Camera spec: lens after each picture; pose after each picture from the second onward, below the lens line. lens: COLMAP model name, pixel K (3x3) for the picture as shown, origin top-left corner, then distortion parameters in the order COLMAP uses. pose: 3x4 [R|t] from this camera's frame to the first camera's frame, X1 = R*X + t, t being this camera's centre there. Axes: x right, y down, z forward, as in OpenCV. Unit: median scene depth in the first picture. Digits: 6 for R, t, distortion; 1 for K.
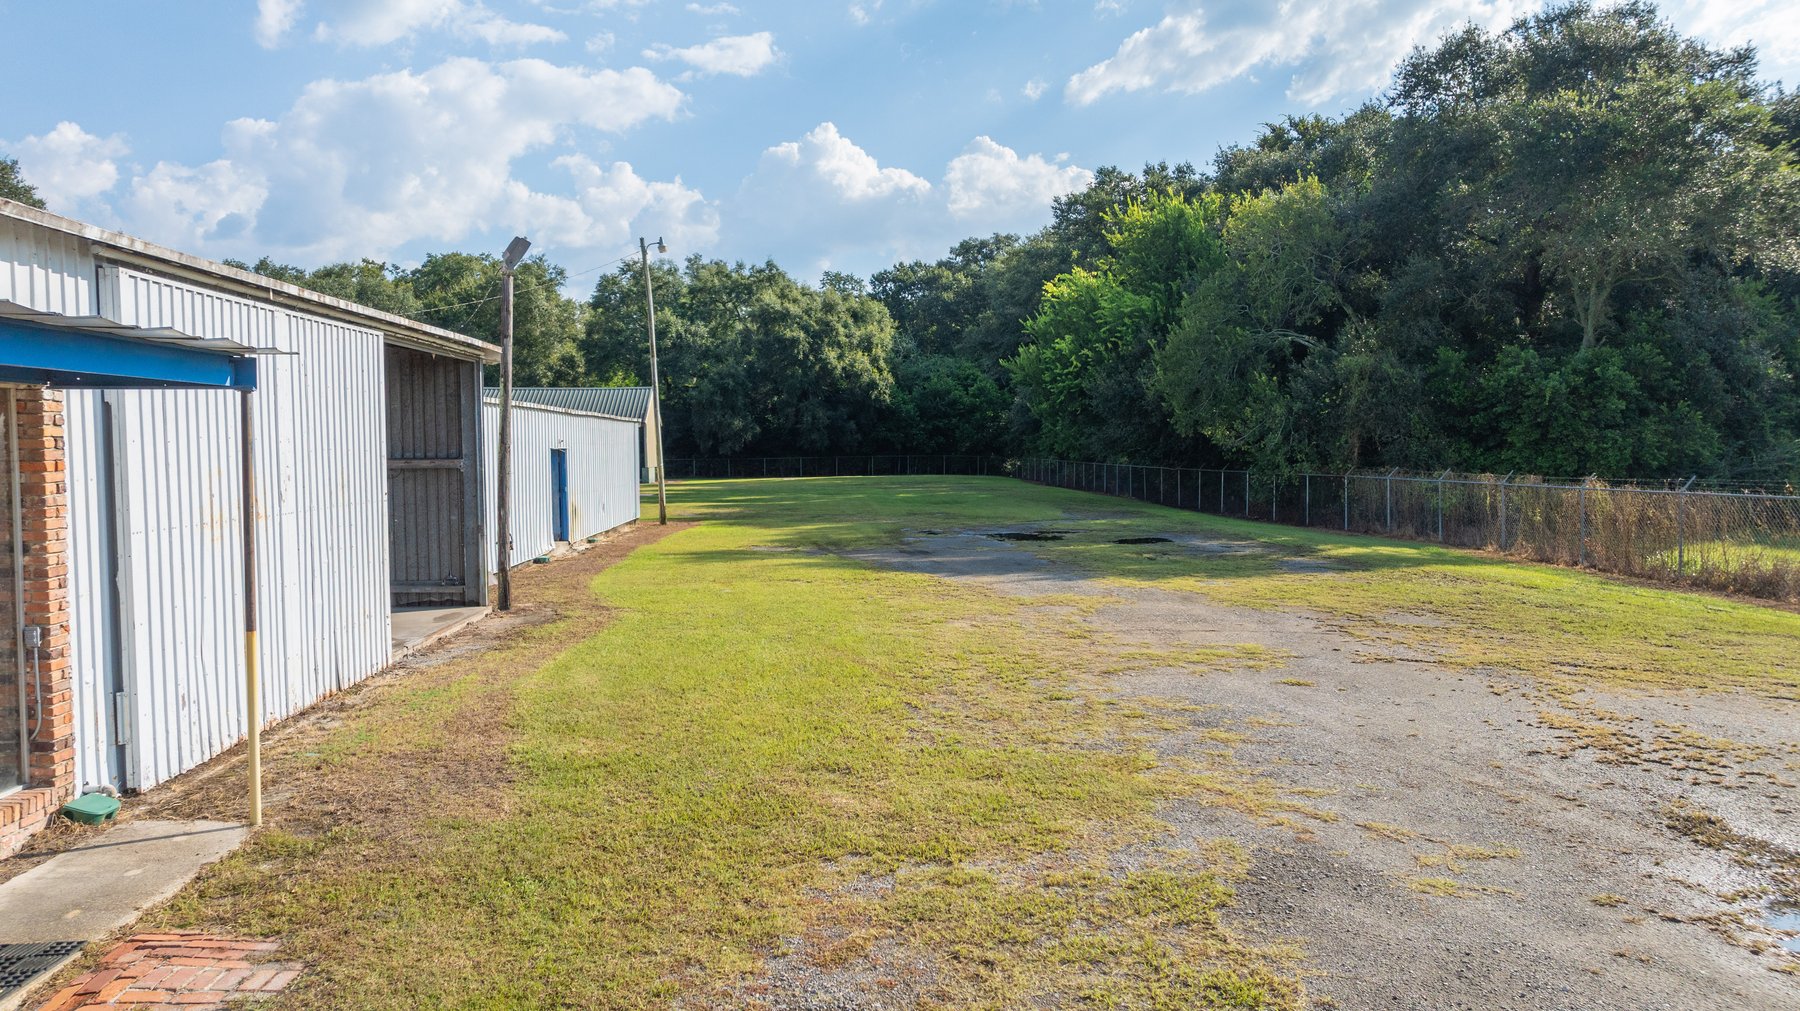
lens RADIAL K [[1259.4, 0, 899.9], [0, 1259.4, 514.1], [0, 0, 1]] dist [-0.037877, 0.039725]
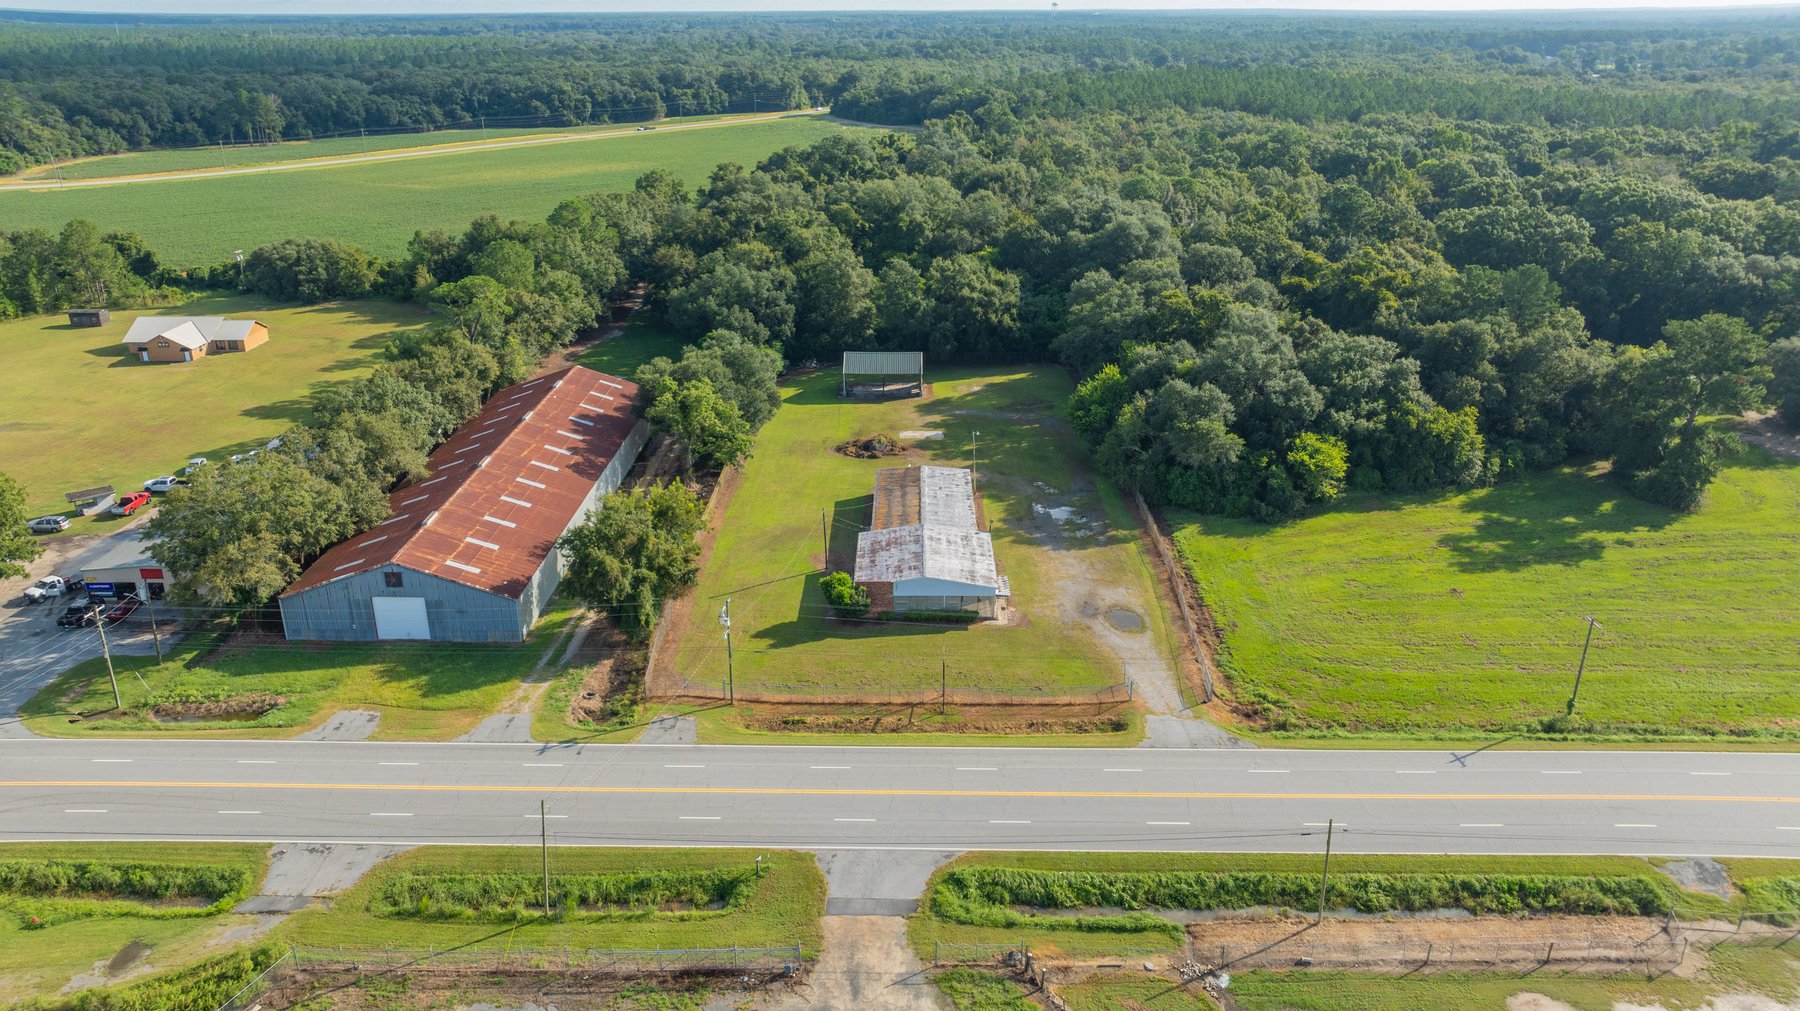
lens RADIAL K [[1259.4, 0, 907.1], [0, 1259.4, 510.9], [0, 0, 1]] dist [-0.037877, 0.039725]
pose [[0.997842, 0.031754, -0.057468, -0.064803], [-0.011511, 0.946319, 0.323028, -0.502219], [0.064641, -0.321670, 0.944643, -1.162979]]
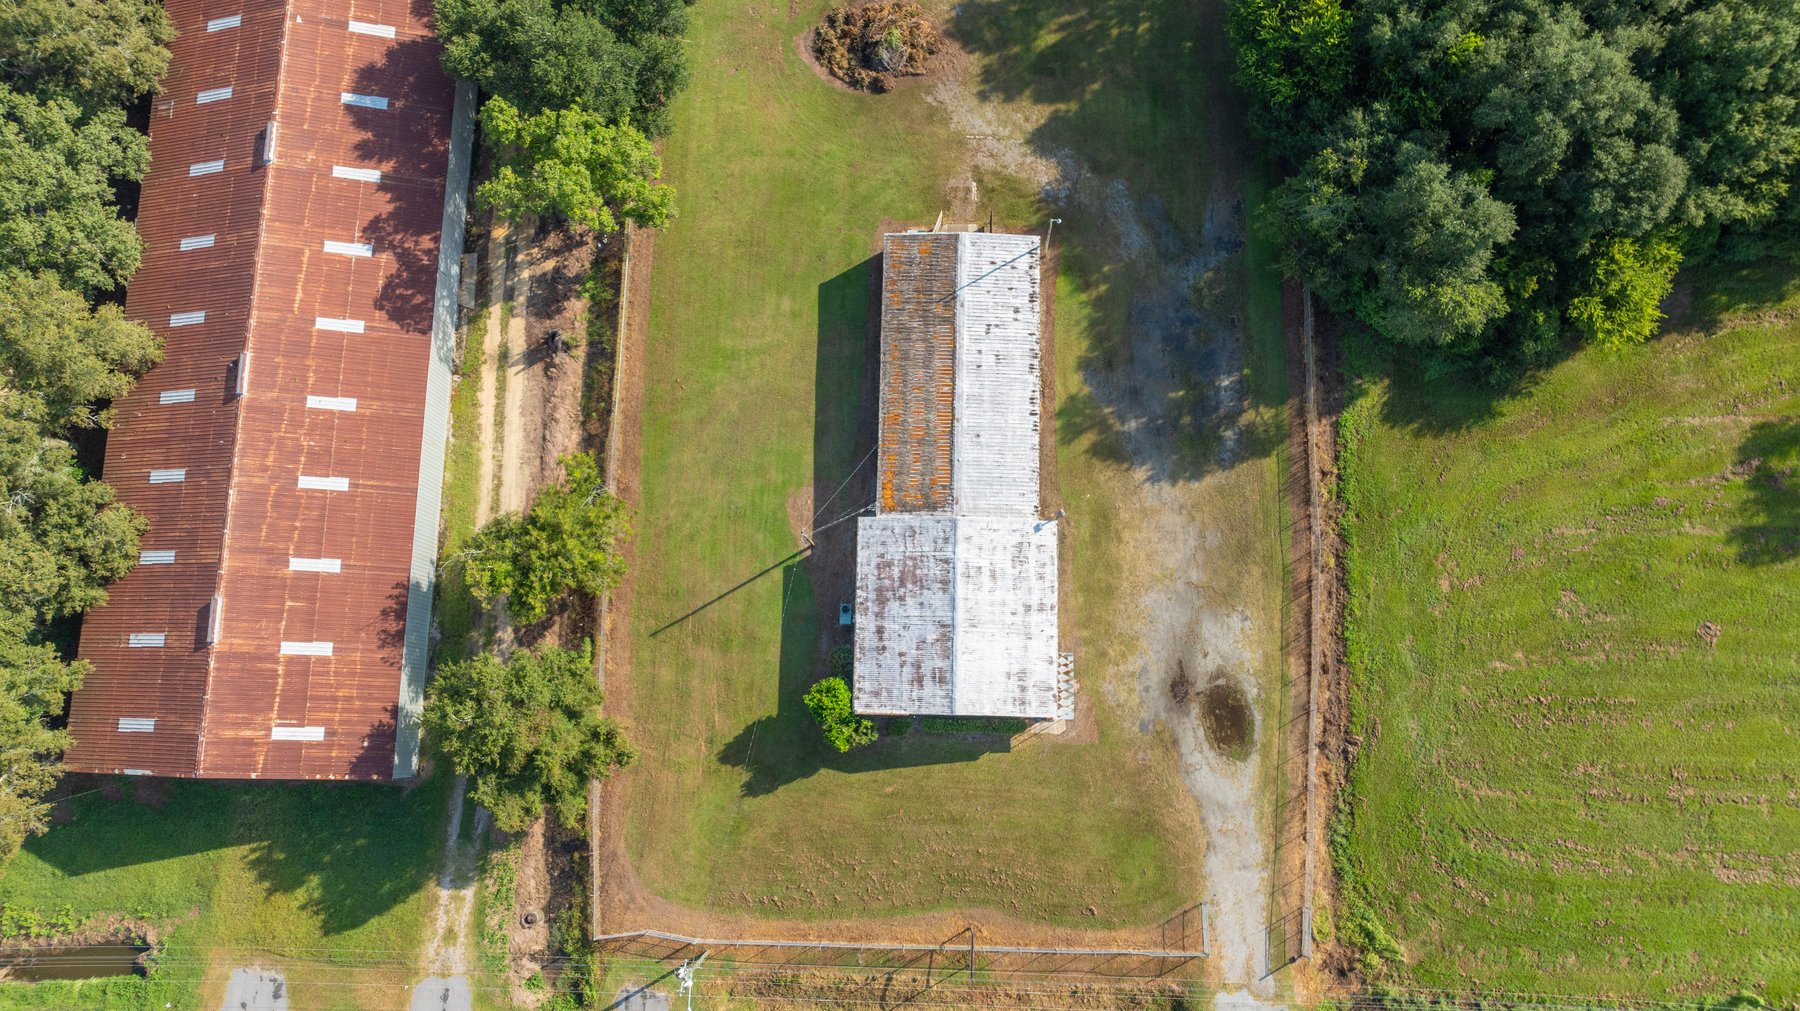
lens RADIAL K [[1259.4, 0, 896.4], [0, 1259.4, 510.9], [0, 0, 1]] dist [-0.037877, 0.039725]
pose [[0.996462, 0.083358, -0.010719, -0.161323], [-0.006770, 0.206738, 0.978373, -0.930917], [0.083771, -0.974839, 0.206571, -0.027849]]
